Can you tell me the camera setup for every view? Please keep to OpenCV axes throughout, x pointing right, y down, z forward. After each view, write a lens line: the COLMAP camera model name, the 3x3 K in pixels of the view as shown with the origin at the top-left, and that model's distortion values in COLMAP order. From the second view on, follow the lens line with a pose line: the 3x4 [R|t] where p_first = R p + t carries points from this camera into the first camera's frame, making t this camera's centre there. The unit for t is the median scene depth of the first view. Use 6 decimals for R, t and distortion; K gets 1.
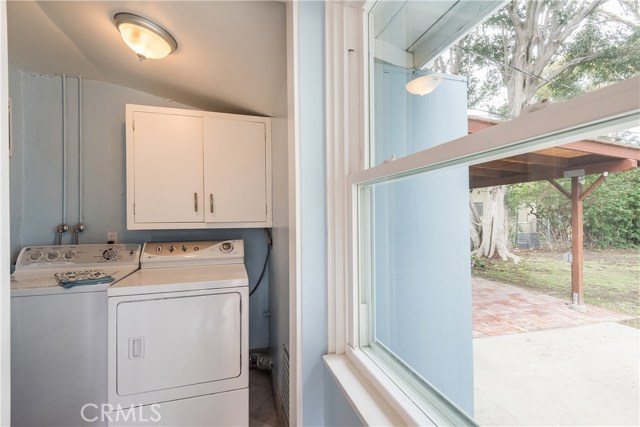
lens RADIAL K [[290.8, 0, 320.3], [0, 290.8, 213.1], [0, 0, 1]] dist [0.009504, -0.001726]
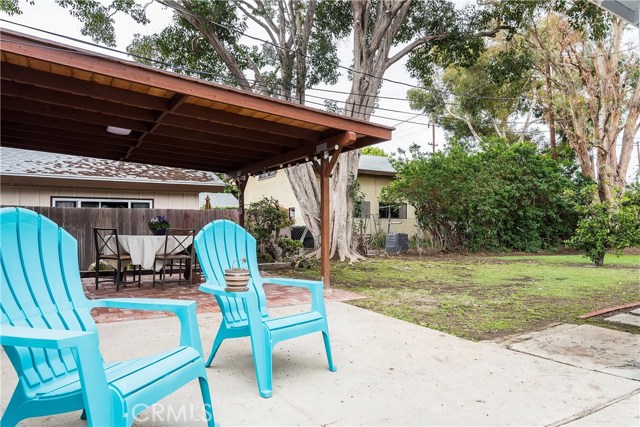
lens RADIAL K [[402.0, 0, 316.6], [0, 402.0, 214.1], [0, 0, 1]] dist [0.009912, 0.000671]
pose [[0.968600, 0.016433, 0.248081, 1.046100], [-0.011431, 0.999702, -0.021590, 0.202139], [-0.248362, 0.018076, 0.968499, -0.444081]]
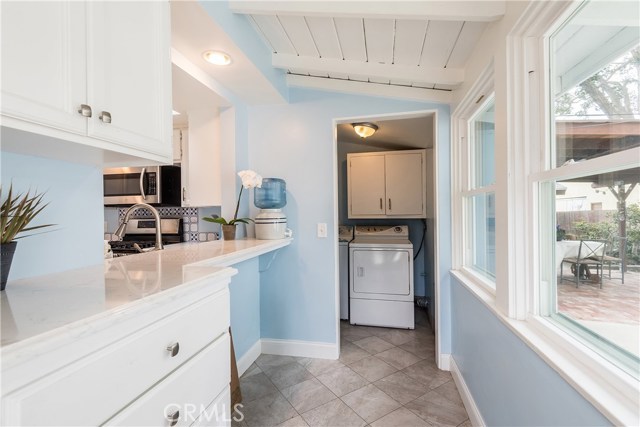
lens RADIAL K [[290.8, 0, 317.8], [0, 290.8, 214.4], [0, 0, 1]] dist [0.009504, -0.001726]
pose [[0.868265, -0.003006, -0.496092, 0.108594], [0.011268, 0.999843, 0.013663, 0.000235], [0.495973, -0.017453, 0.868162, -0.680016]]
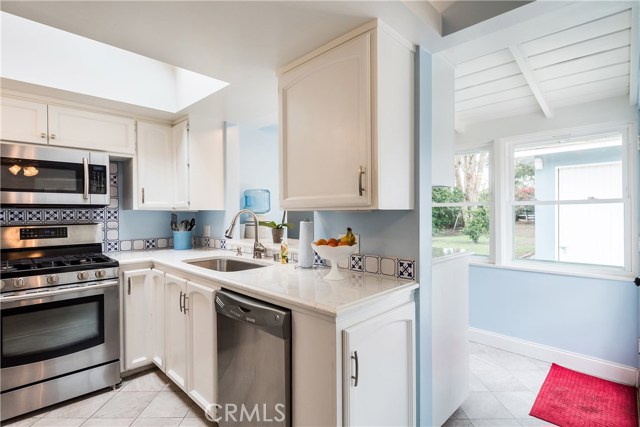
lens RADIAL K [[322.7, 0, 321.0], [0, 322.7, 214.7], [0, 0, 1]] dist [0.000353, -0.000369]
pose [[0.875956, 0.000505, 0.482390, -1.086580], [-0.007045, 0.999906, 0.011745, -0.024185], [-0.482339, -0.013687, 0.875878, -1.291699]]
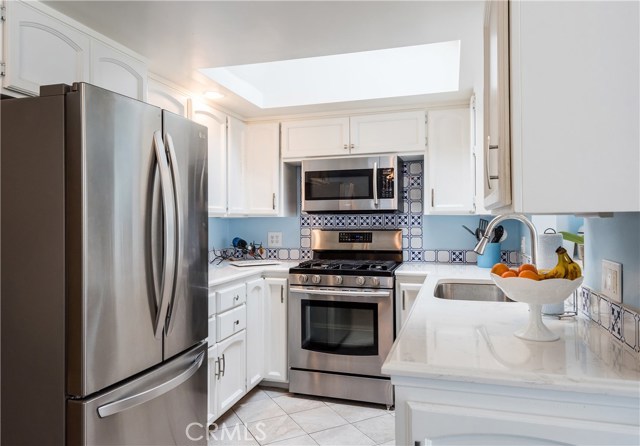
lens RADIAL K [[438.6, 0, 318.6], [0, 438.6, 217.2], [0, 0, 1]] dist [0.009417, -0.000094]
pose [[0.833066, 0.000814, -0.553173, -0.591386], [0.003241, 0.999975, 0.006351, -0.025855], [0.553164, -0.007083, 0.833042, -1.266859]]
